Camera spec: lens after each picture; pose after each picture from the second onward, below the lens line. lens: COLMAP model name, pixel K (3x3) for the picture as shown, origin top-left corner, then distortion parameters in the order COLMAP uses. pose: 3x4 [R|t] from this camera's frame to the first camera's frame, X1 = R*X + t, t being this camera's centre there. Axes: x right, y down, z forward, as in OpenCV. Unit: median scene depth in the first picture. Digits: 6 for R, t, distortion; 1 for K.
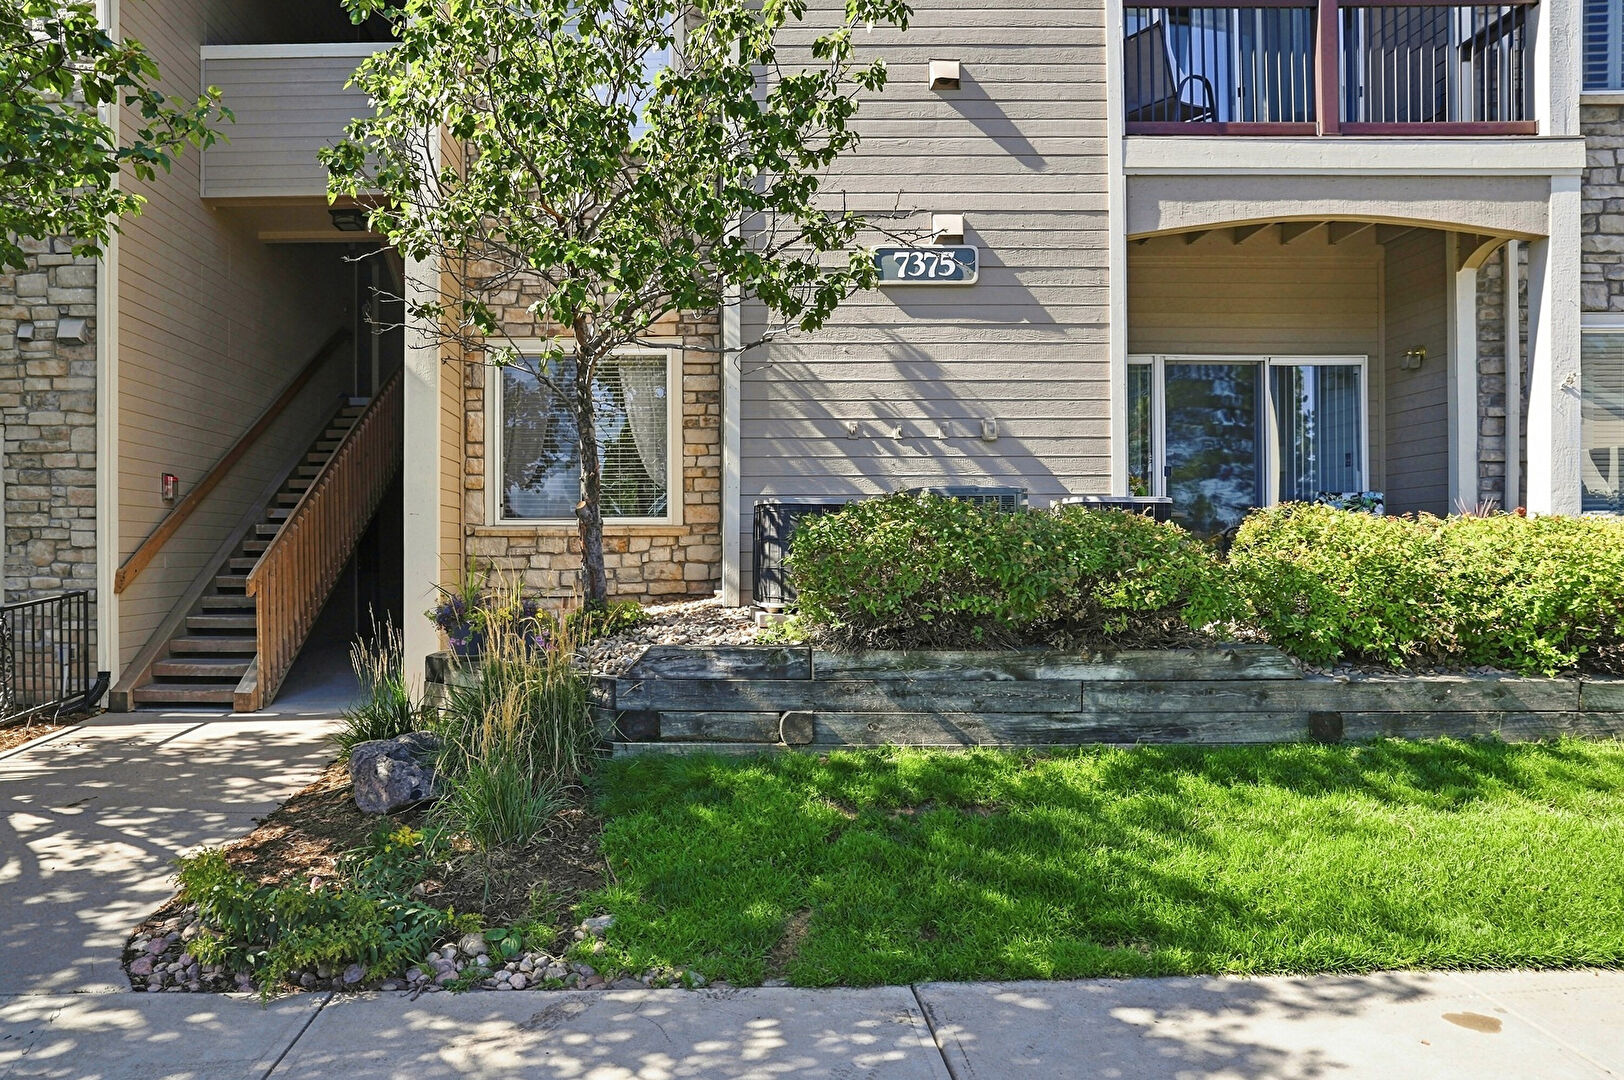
lens RADIAL K [[980.9, 0, 808.0], [0, 980.9, 530.0], [0, 0, 1]] dist [-0.068246, 0.050111]
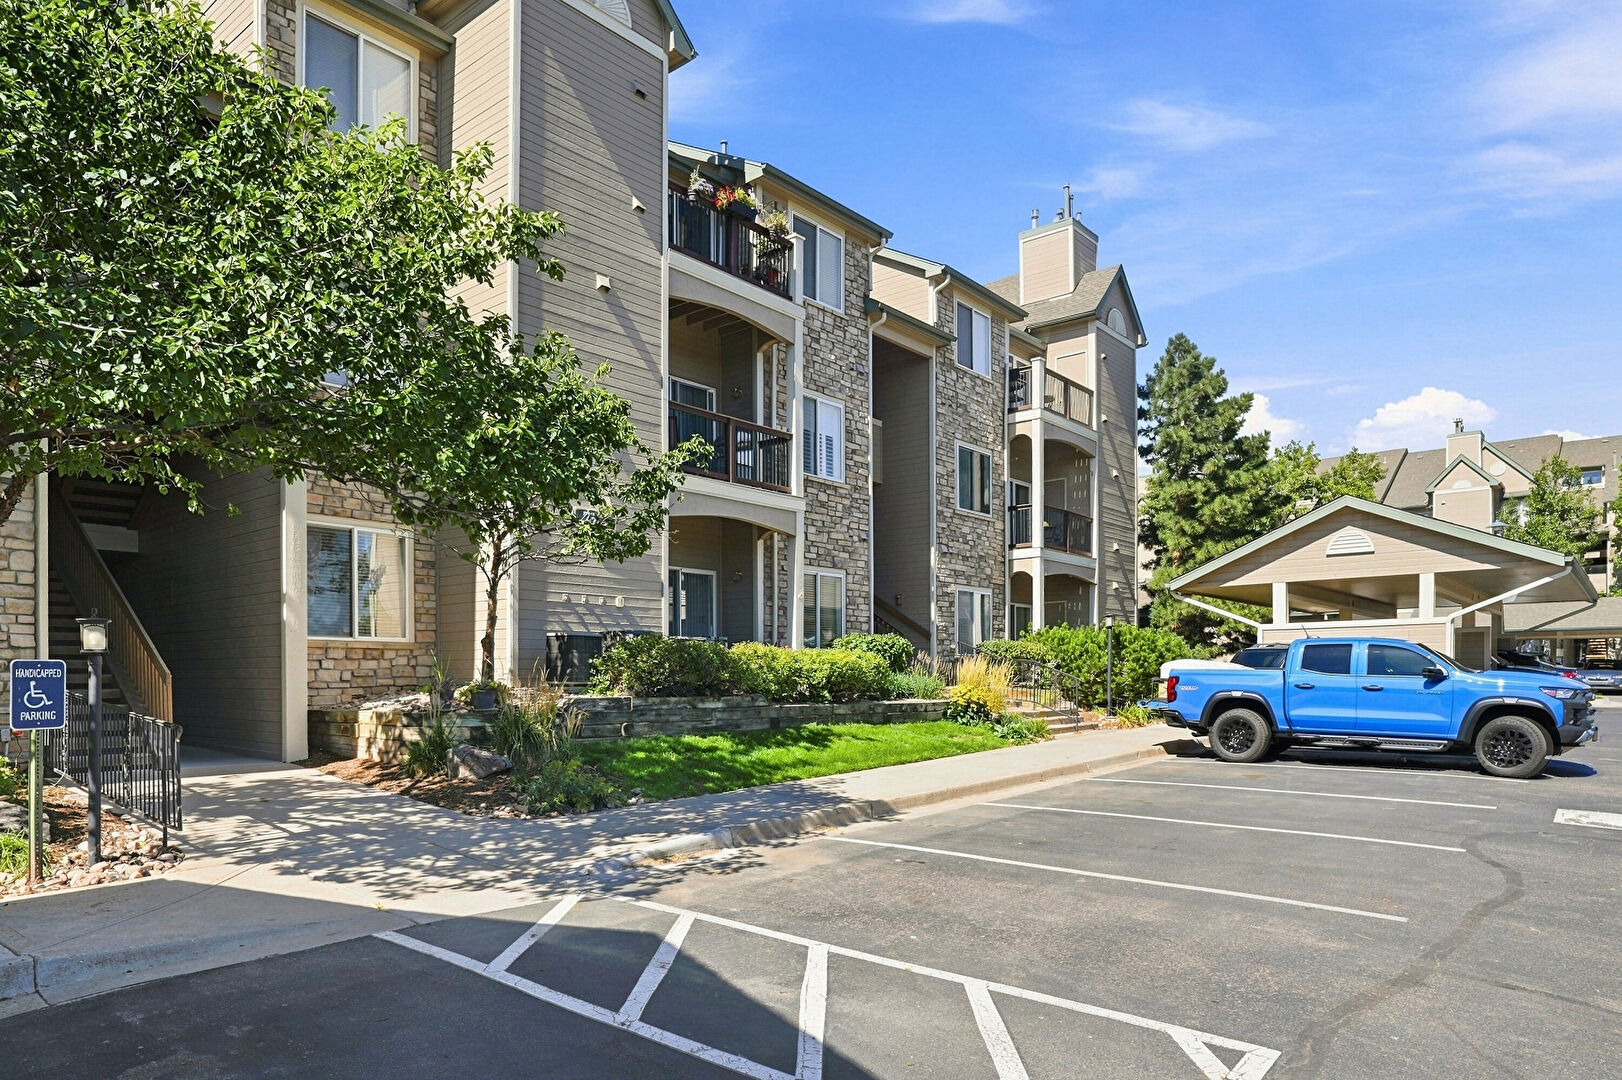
lens RADIAL K [[979.7, 0, 807.0], [0, 979.7, 530.0], [0, 0, 1]] dist [-0.068246, 0.050111]
pose [[0.640774, 0.113058, 0.759359, -1.125039], [-0.011433, 0.990393, -0.137808, 0.028009], [-0.767644, 0.079622, 0.635911, -0.633049]]
